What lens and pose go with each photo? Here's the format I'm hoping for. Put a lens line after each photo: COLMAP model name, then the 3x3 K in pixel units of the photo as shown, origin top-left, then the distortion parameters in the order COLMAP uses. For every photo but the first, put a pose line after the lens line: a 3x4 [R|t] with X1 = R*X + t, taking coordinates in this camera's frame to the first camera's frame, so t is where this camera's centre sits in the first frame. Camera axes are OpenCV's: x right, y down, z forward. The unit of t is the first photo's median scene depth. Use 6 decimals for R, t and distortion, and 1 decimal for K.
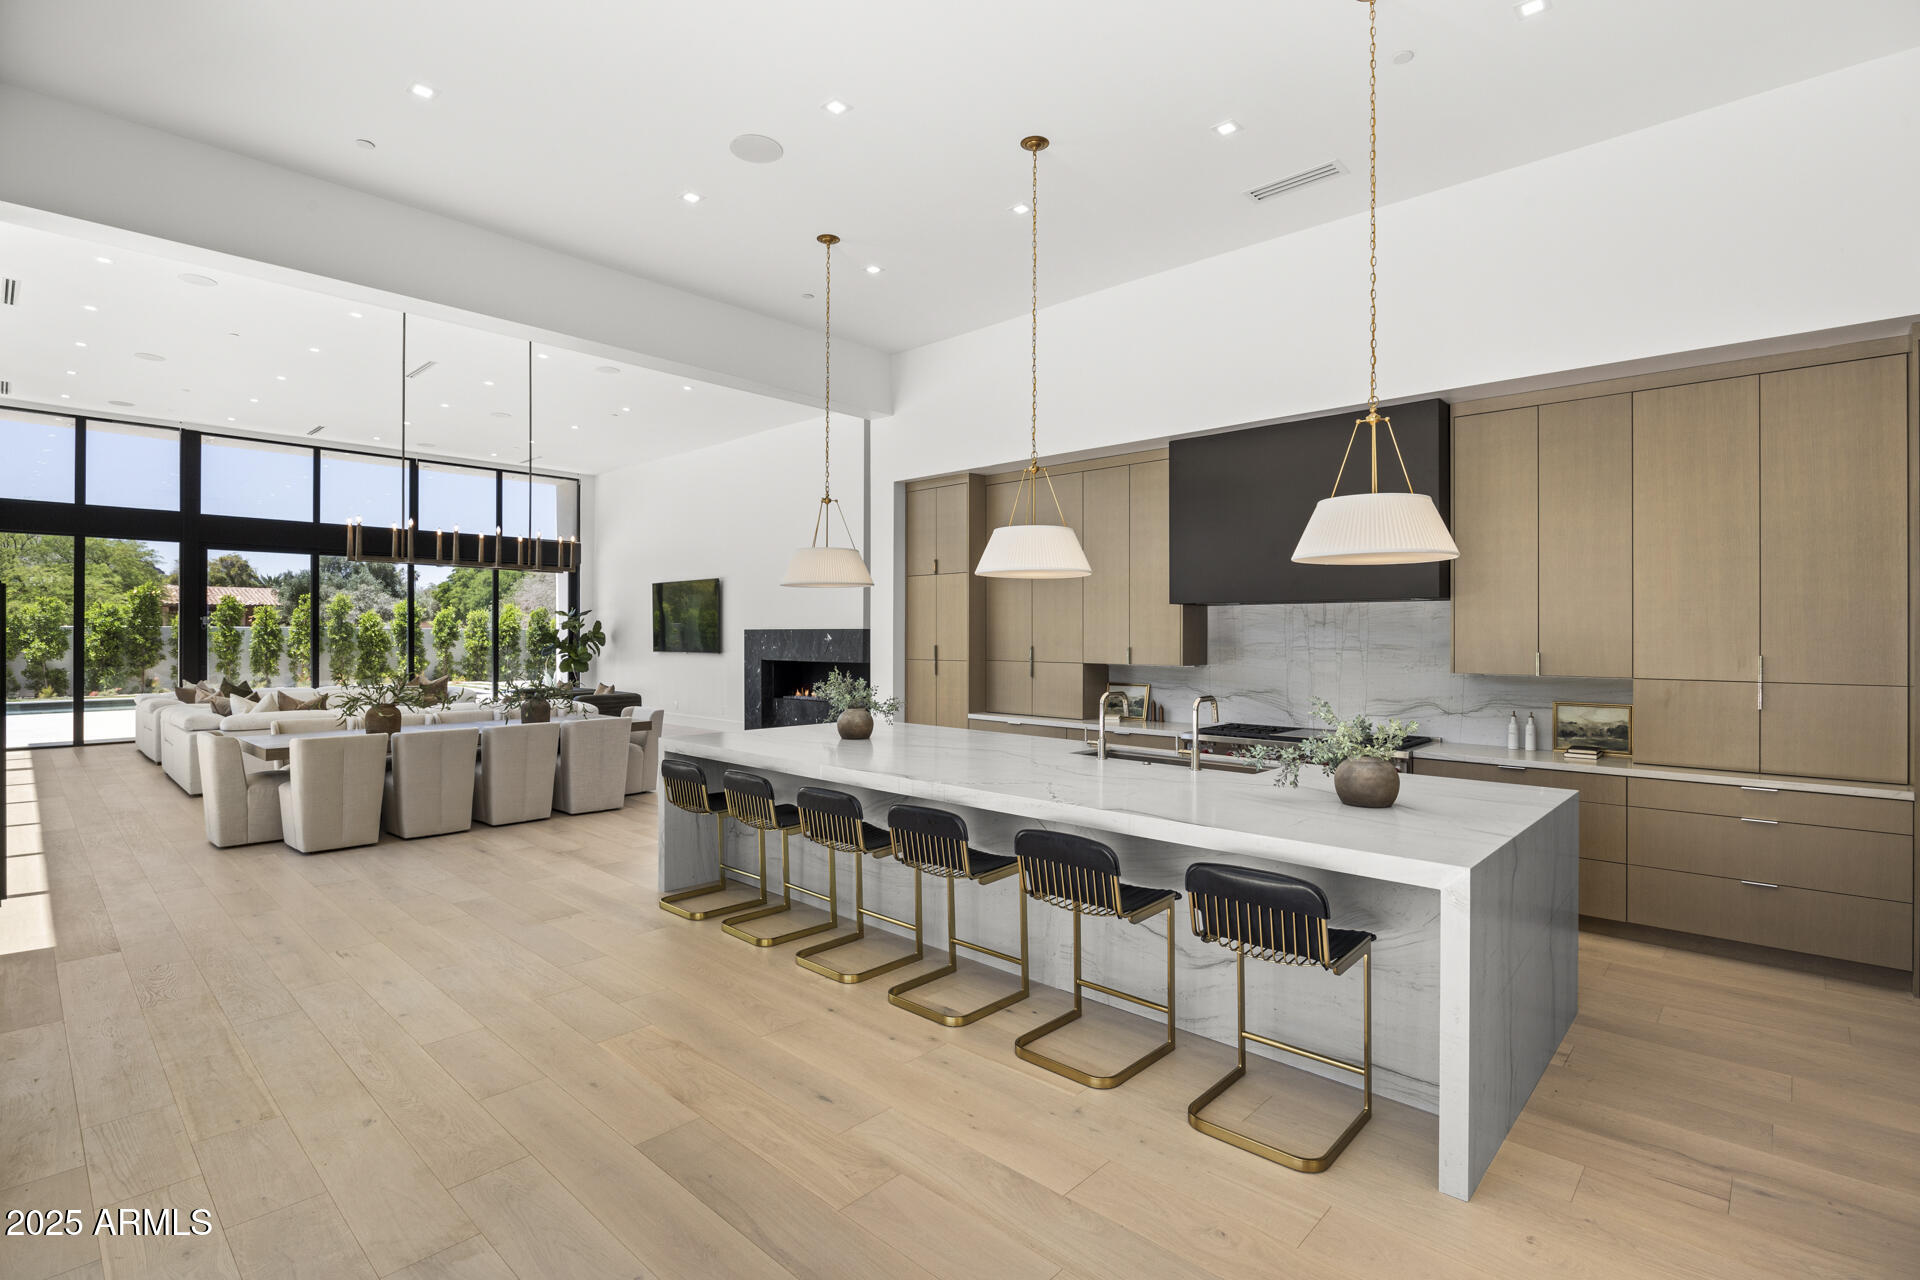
lens RADIAL K [[910.8, 0, 960.0], [0, 910.8, 640.0], [0, 0, 1]] dist [-0.020082, -0.000050]
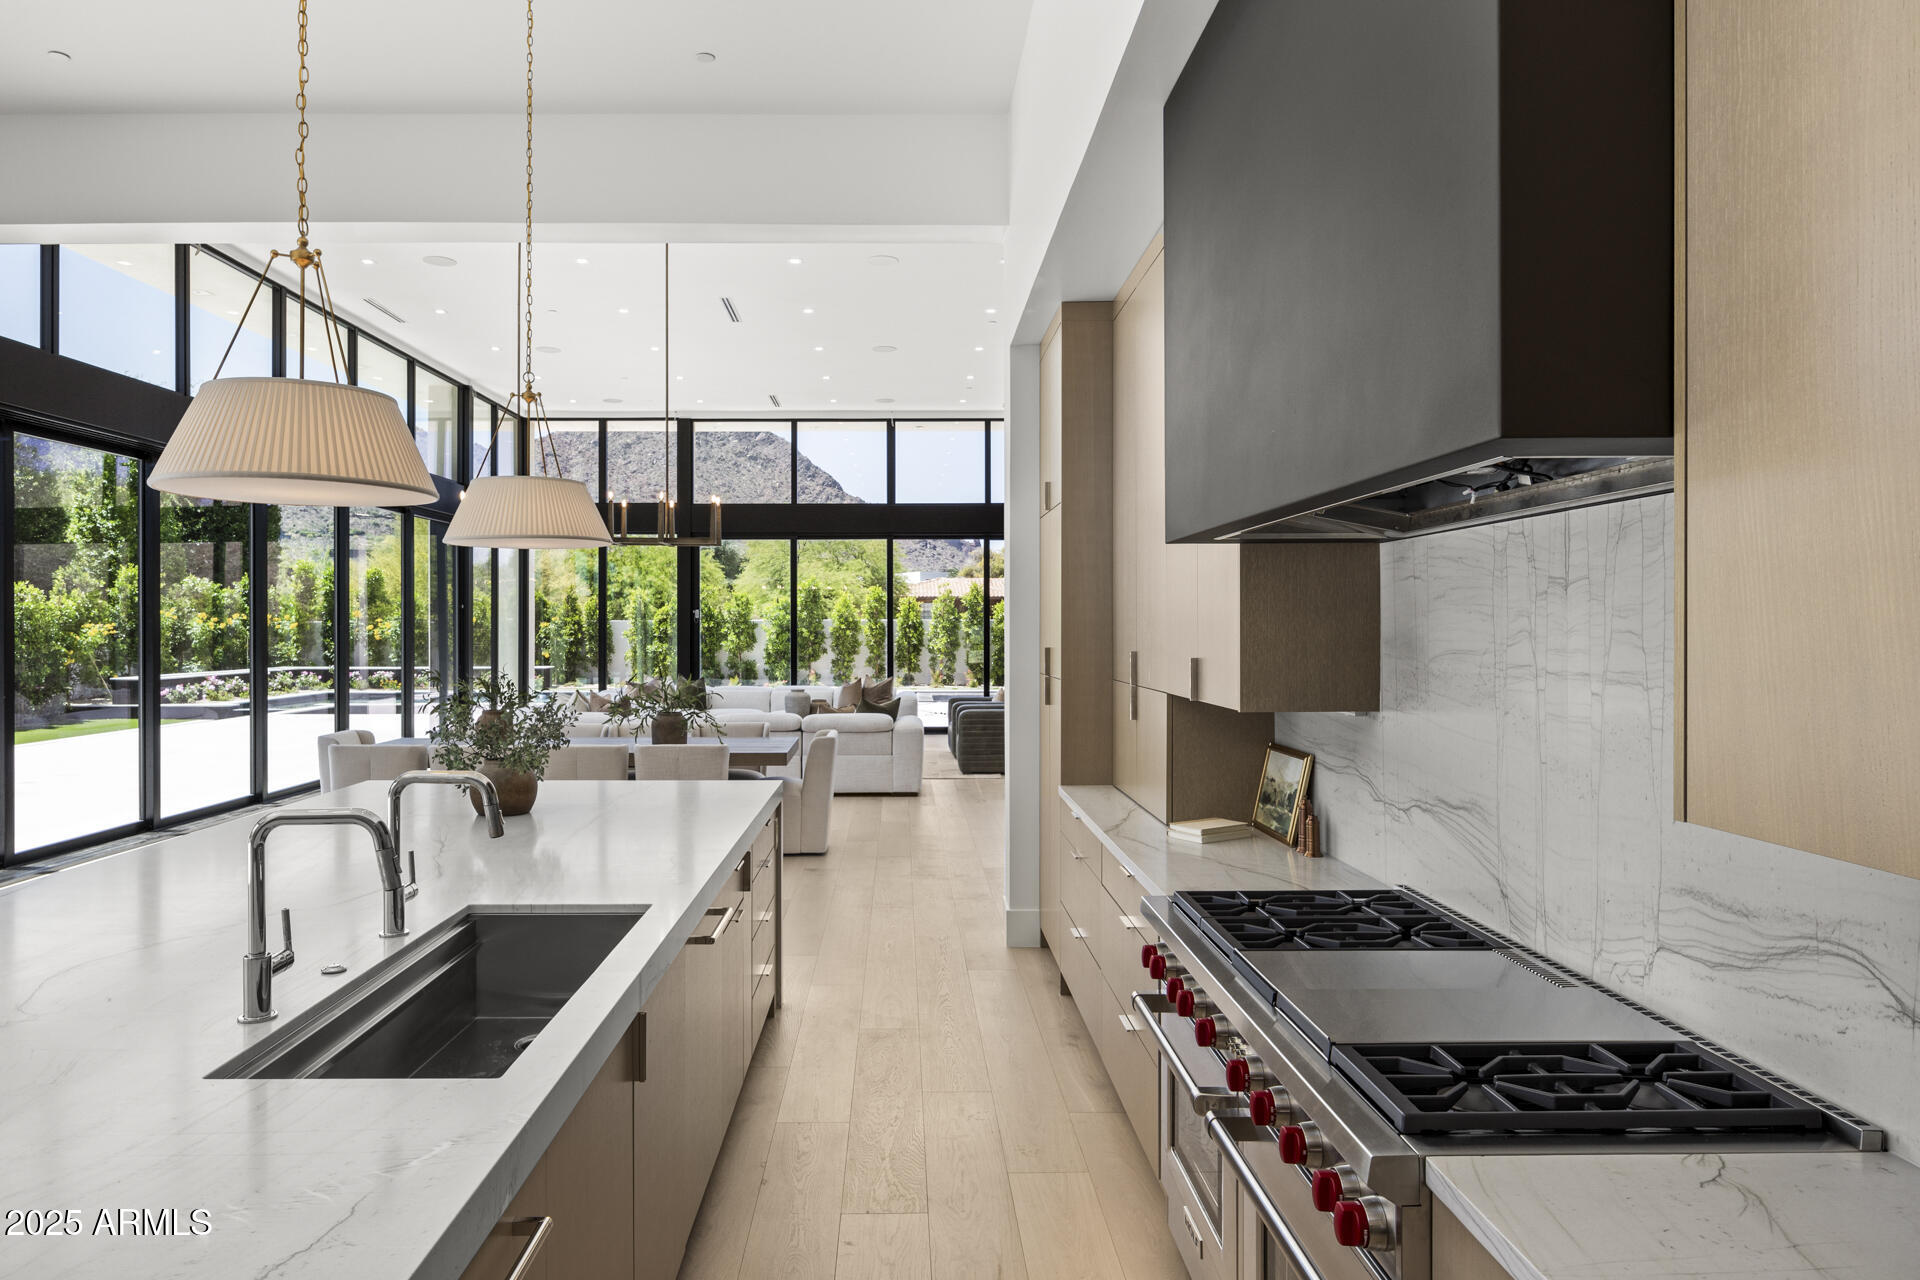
lens RADIAL K [[1196.3, 0, 883.8], [0, 1196.3, 634.1], [0, 0, 1]] dist [-0.000869, 0.000020]
pose [[0.684578, 0.002160, -0.728936, 0.465599], [-0.002171, 0.999997, 0.000924, -0.002590], [0.728936, 0.000950, 0.684581, 0.529783]]
